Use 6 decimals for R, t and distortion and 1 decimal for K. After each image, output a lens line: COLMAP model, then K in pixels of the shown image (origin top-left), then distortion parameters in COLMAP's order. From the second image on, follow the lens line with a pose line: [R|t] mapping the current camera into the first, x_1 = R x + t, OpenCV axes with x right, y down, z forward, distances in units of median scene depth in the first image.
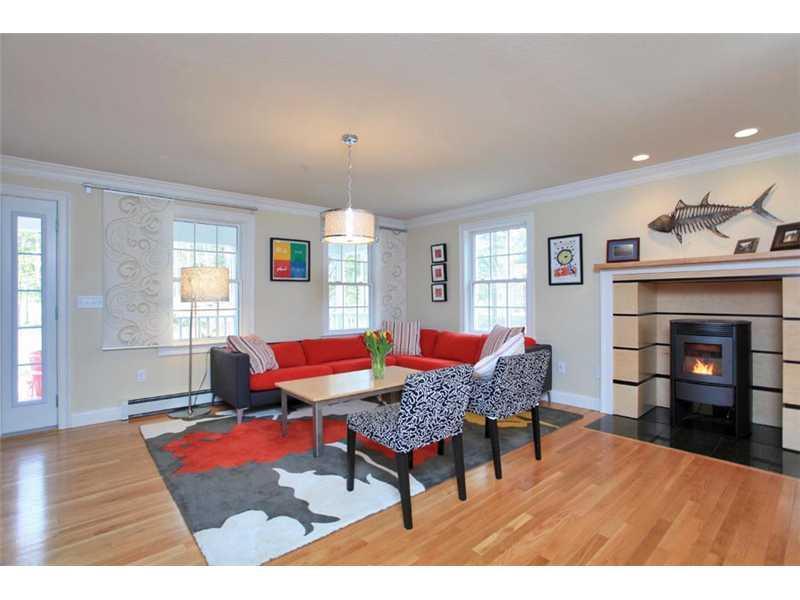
lens RADIAL K [[386.5, 0, 400.0], [0, 386.5, 300.0], [0, 0, 1]] dist [-0.045987, 0.000131]
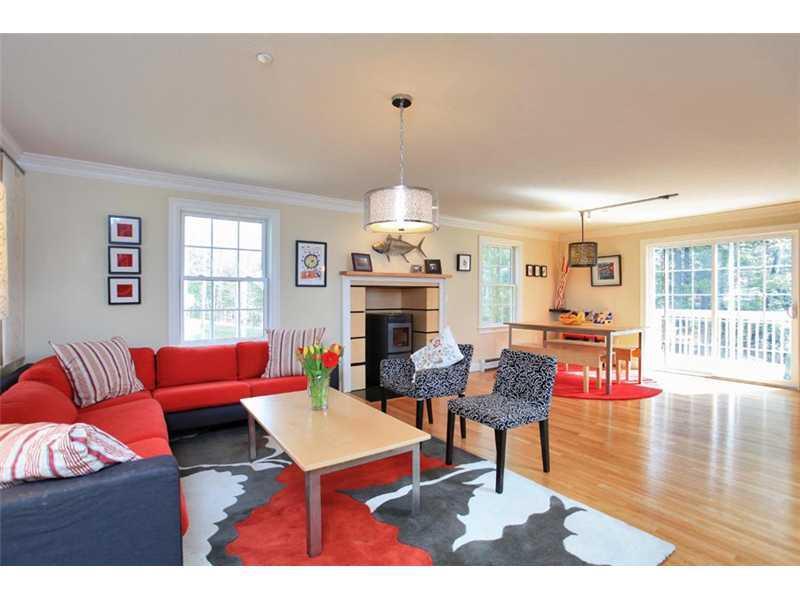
lens RADIAL K [[383.9, 0, 400.0], [0, 383.9, 300.0], [0, 0, 1]] dist [-0.065427, 0.000021]
pose [[0.123374, -0.003955, 0.992352, -0.704952], [0.003564, 0.999987, 0.003543, -0.005588], [-0.992354, 0.003099, 0.123386, 0.708041]]
